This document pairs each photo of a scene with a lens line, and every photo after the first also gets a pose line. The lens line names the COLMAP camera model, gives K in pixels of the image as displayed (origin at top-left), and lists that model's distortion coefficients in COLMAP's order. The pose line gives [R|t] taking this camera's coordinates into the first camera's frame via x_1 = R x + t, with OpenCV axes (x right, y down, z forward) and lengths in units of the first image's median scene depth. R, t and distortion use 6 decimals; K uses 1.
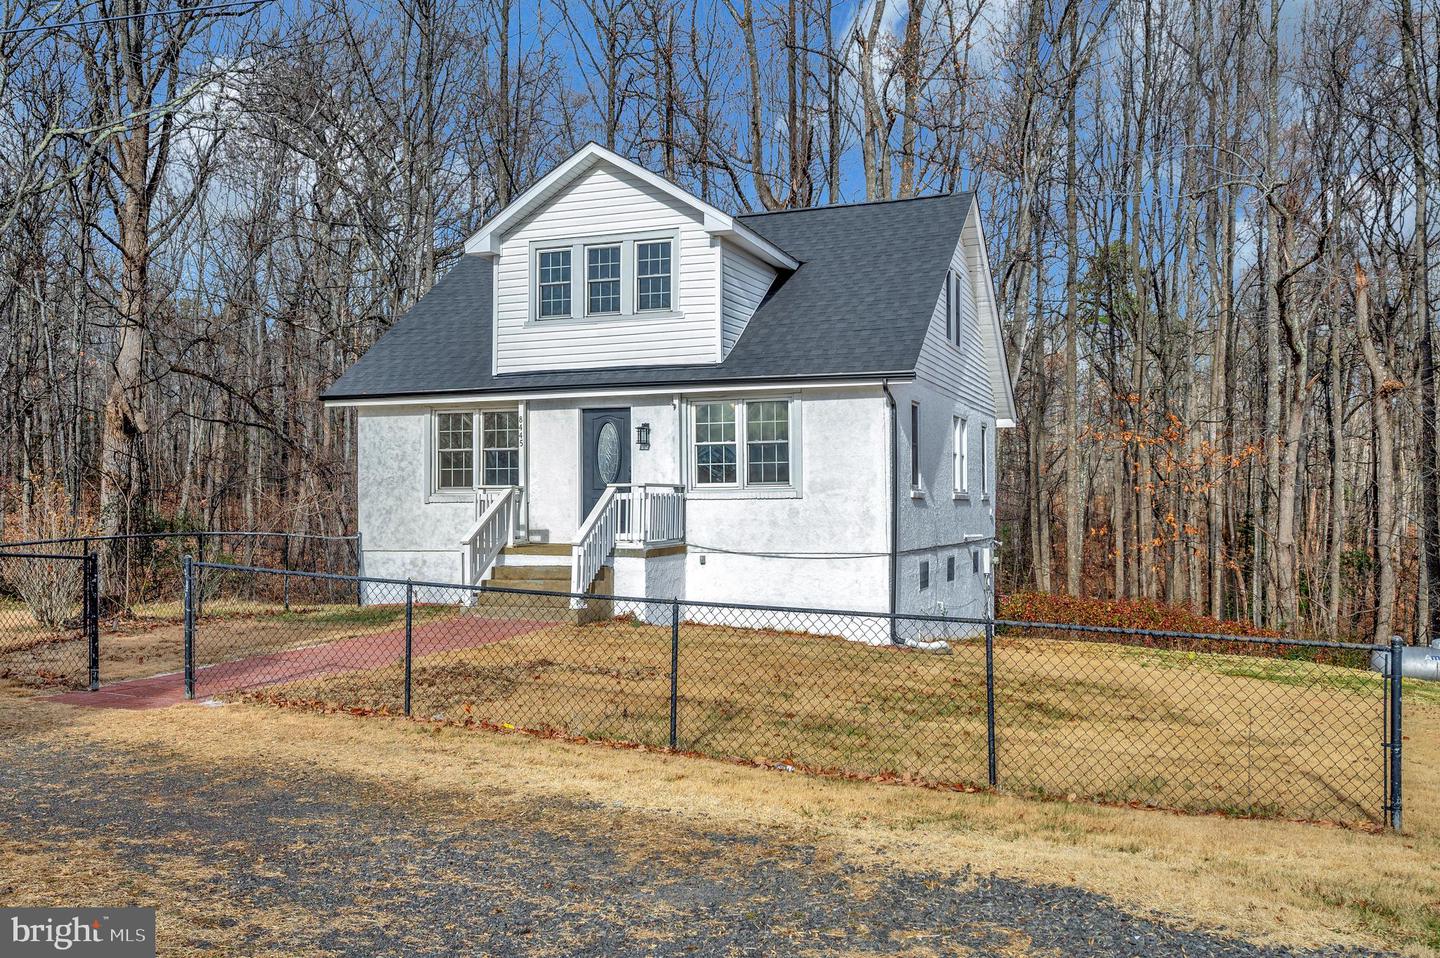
lens RADIAL K [[1333.7, 0, 717.9], [0, 1333.7, 493.1], [0, 0, 1]] dist [-0.010382, 0.000000]
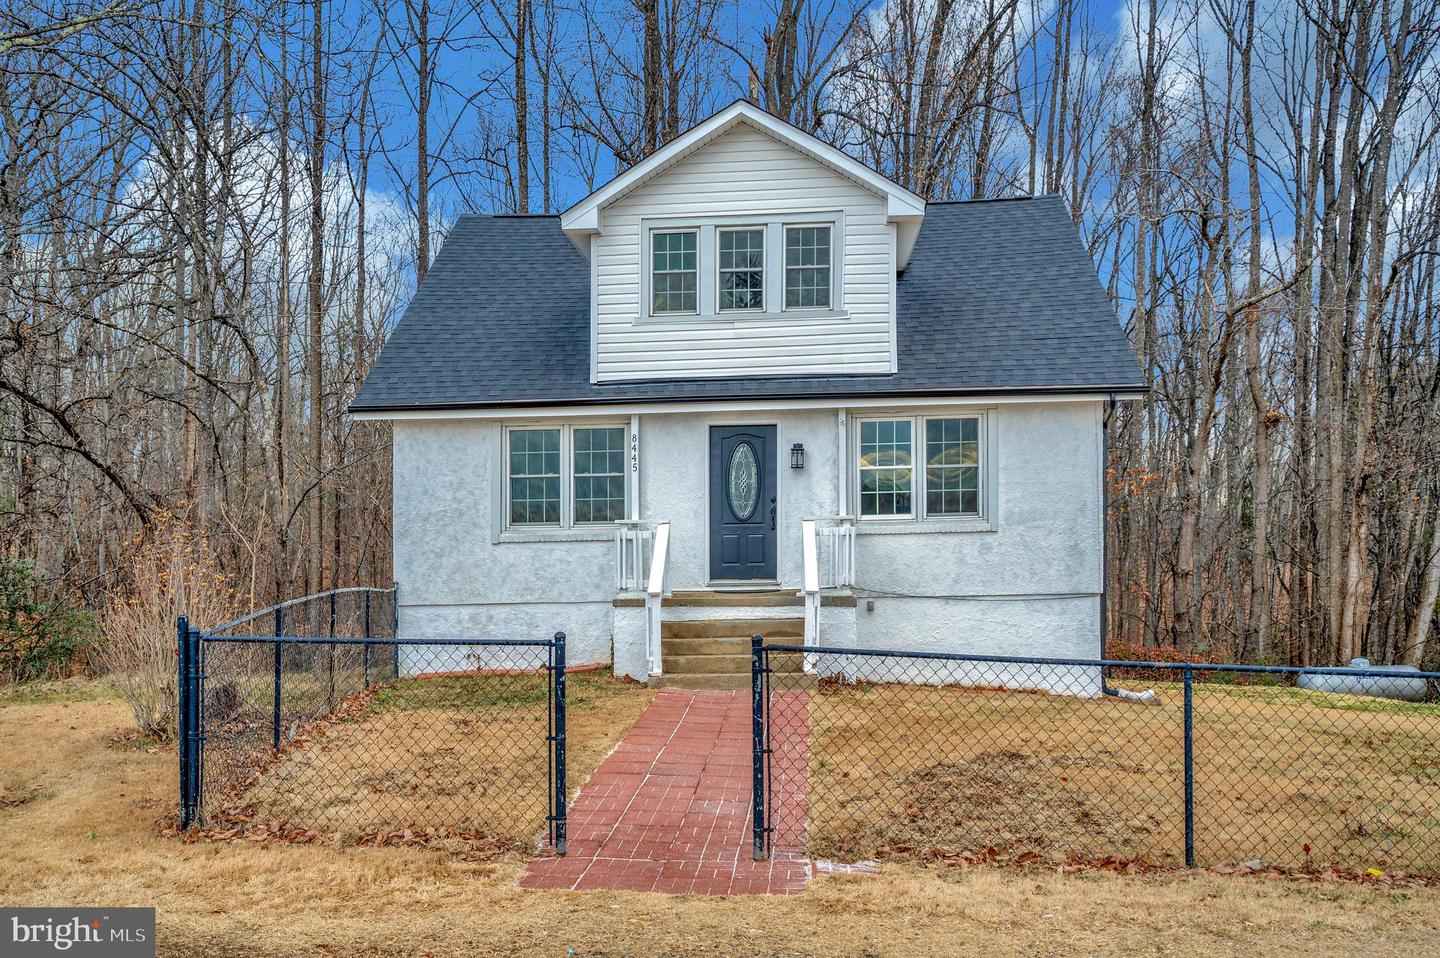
lens RADIAL K [[1333.7, 0, 774.8], [0, 1333.7, 533.3], [0, 0, 1]] dist [-0.010382, 0.000000]
pose [[0.958255, -0.011109, 0.285701, -0.302328], [0.010705, 0.999938, 0.002978, 0.000880], [-0.285716, 0.000204, 0.958314, 0.203014]]
